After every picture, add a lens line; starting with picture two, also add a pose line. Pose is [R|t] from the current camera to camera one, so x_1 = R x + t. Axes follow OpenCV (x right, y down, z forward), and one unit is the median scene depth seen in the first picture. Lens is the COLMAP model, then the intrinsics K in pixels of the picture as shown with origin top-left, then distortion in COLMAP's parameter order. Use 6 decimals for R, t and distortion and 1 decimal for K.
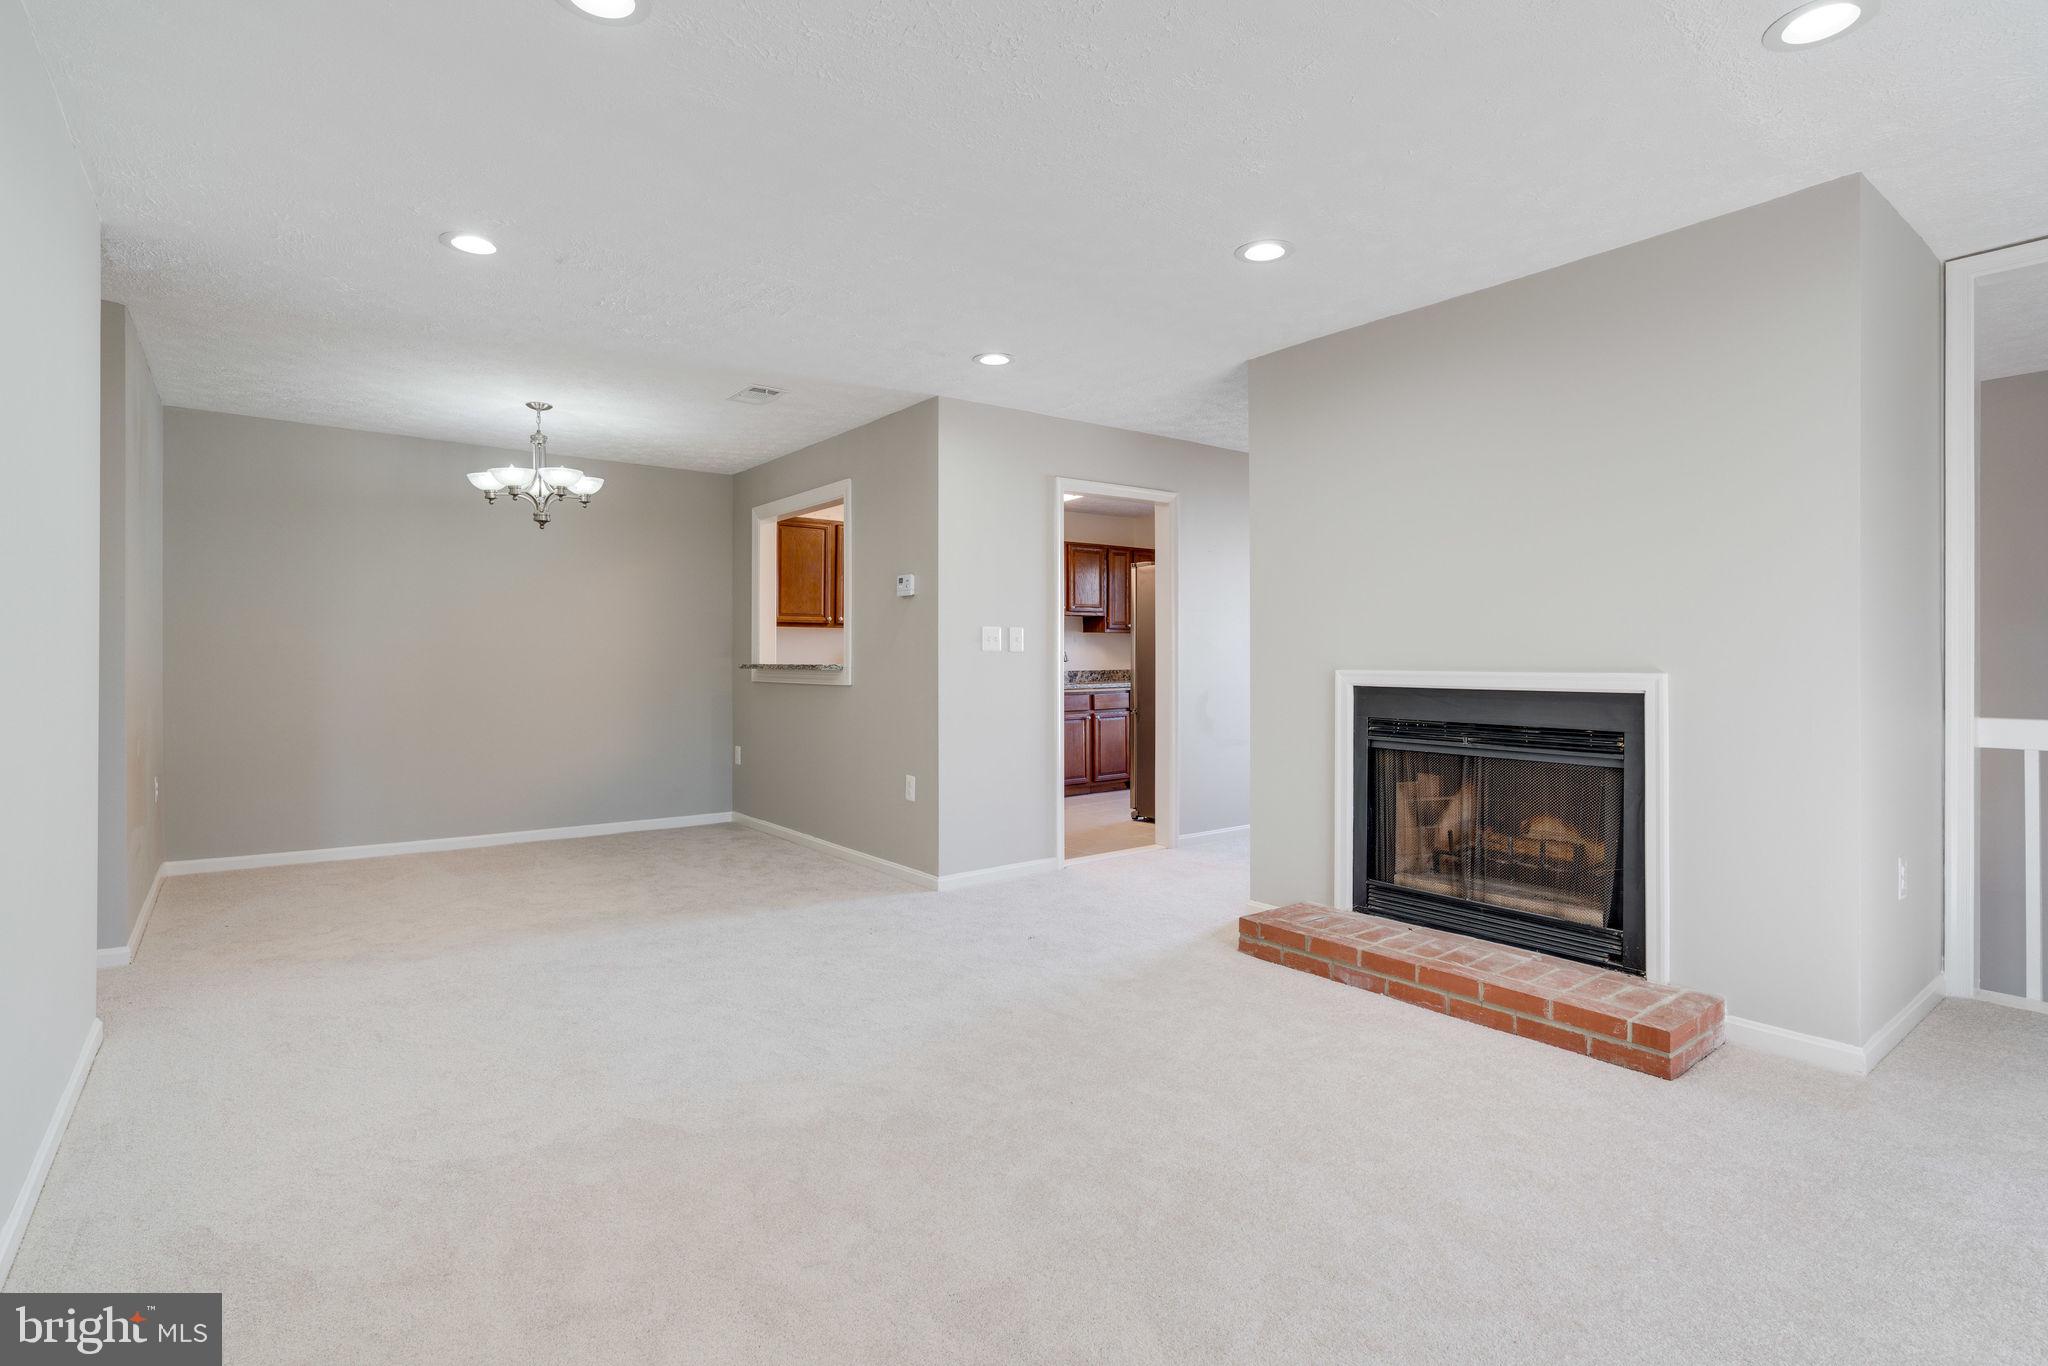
lens RADIAL K [[989.0, 0, 1025.1], [0, 989.0, 655.2], [0, 0, 1]] dist [-0.010387, 0.003771]
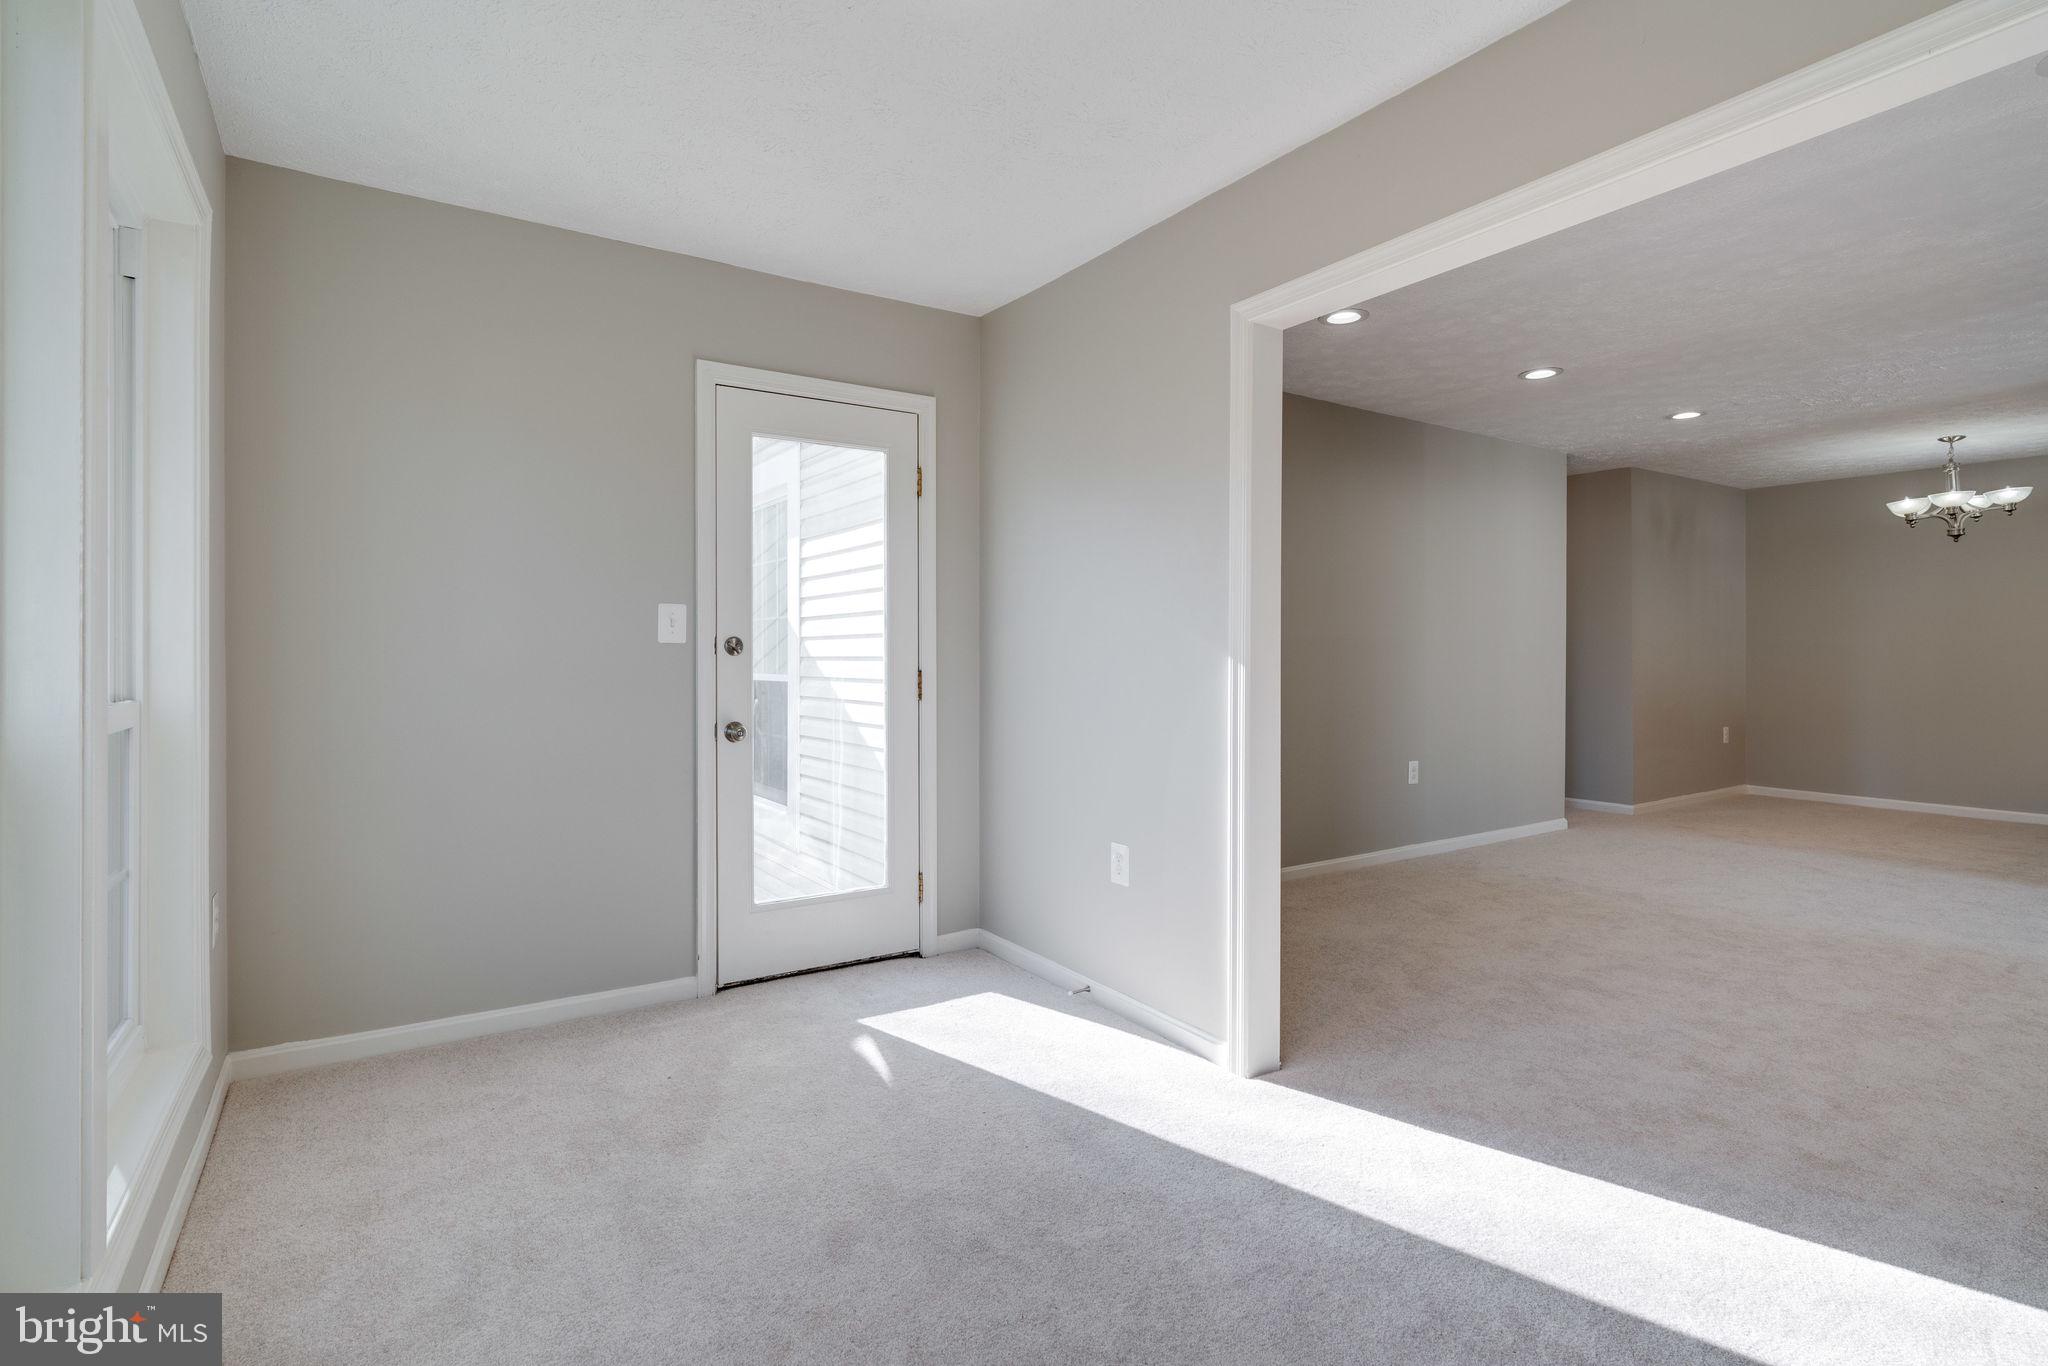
lens RADIAL K [[989.0, 0, 1006.6], [0, 989.0, 669.0], [0, 0, 1]] dist [-0.010387, 0.003771]
pose [[-0.092415, 0.010103, -0.995669, 0.872132], [0.011825, 0.999889, 0.009048, -0.000129], [0.995650, -0.010938, -0.092524, -0.027442]]
